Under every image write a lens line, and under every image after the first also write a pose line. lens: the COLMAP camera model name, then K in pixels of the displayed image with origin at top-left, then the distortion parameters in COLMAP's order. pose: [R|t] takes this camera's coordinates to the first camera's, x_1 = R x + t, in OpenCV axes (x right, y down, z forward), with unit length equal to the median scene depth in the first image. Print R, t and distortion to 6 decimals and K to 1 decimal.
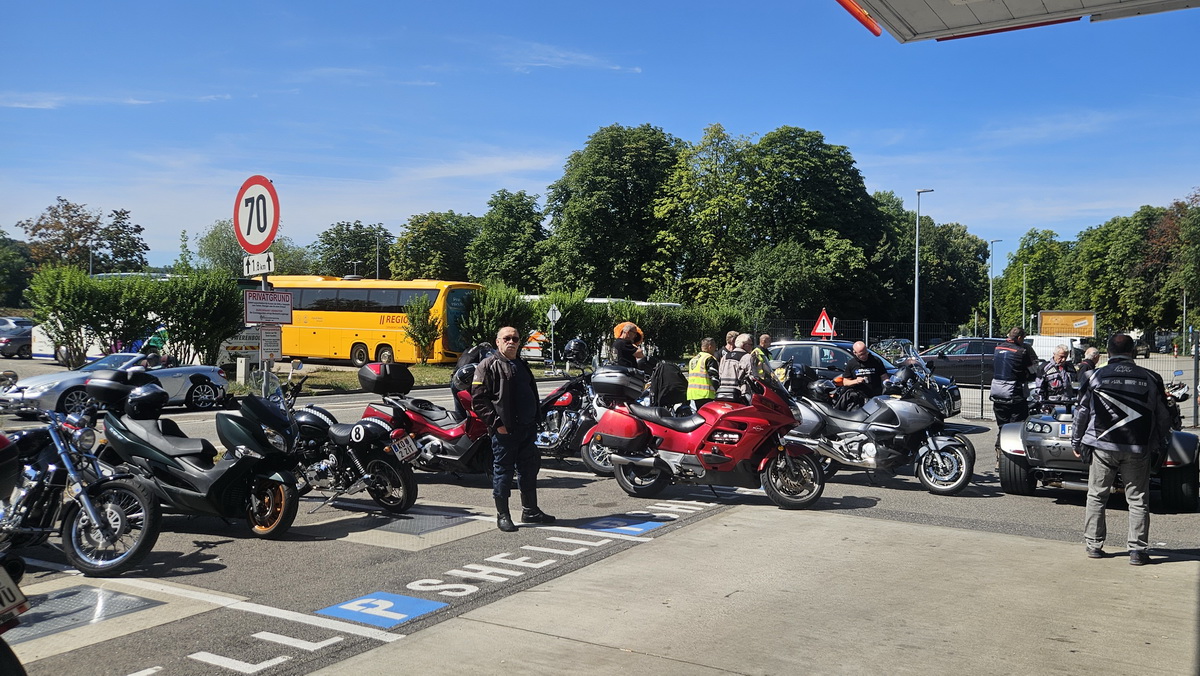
lens RADIAL K [[912.3, 0, 600.0], [0, 912.3, 338.0], [0, 0, 1]] dist [0.033963, -0.003723]
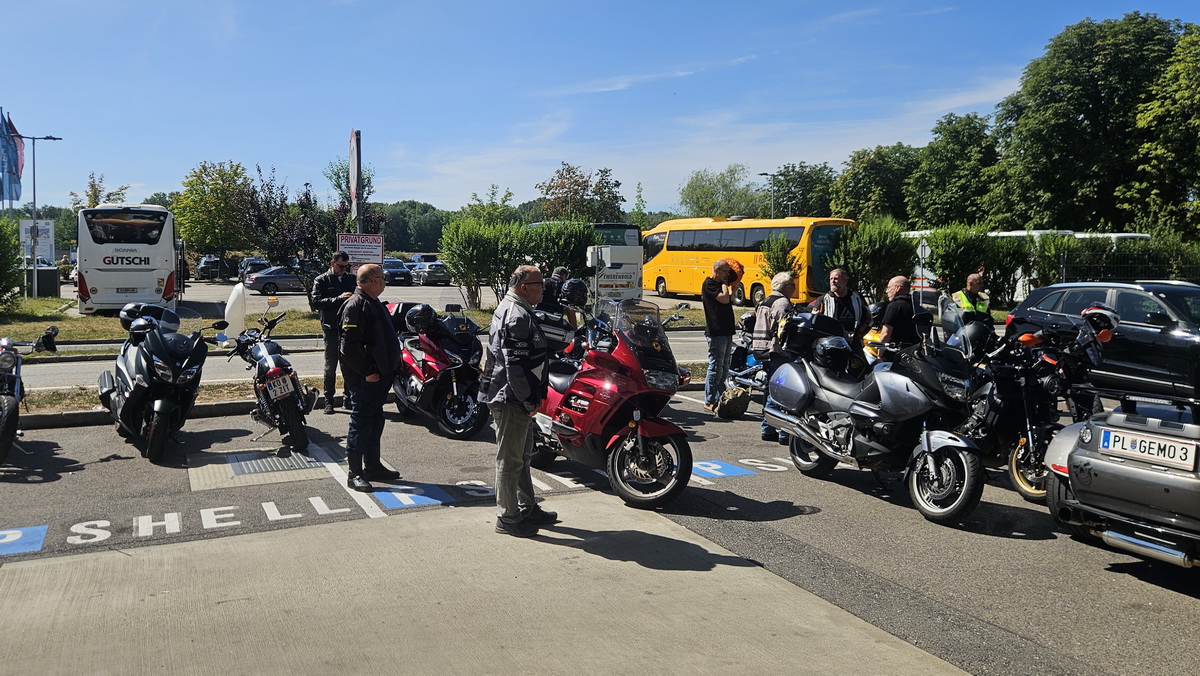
lens RADIAL K [[869.6, 0, 598.6], [0, 869.6, 307.7], [0, 0, 1]] dist [0.010061, -0.003940]
pose [[0.802695, 0.021590, -0.595999, 0.141409], [-0.000618, 0.999374, 0.035370, -0.000289], [0.596390, -0.028023, 0.802205, 0.095801]]
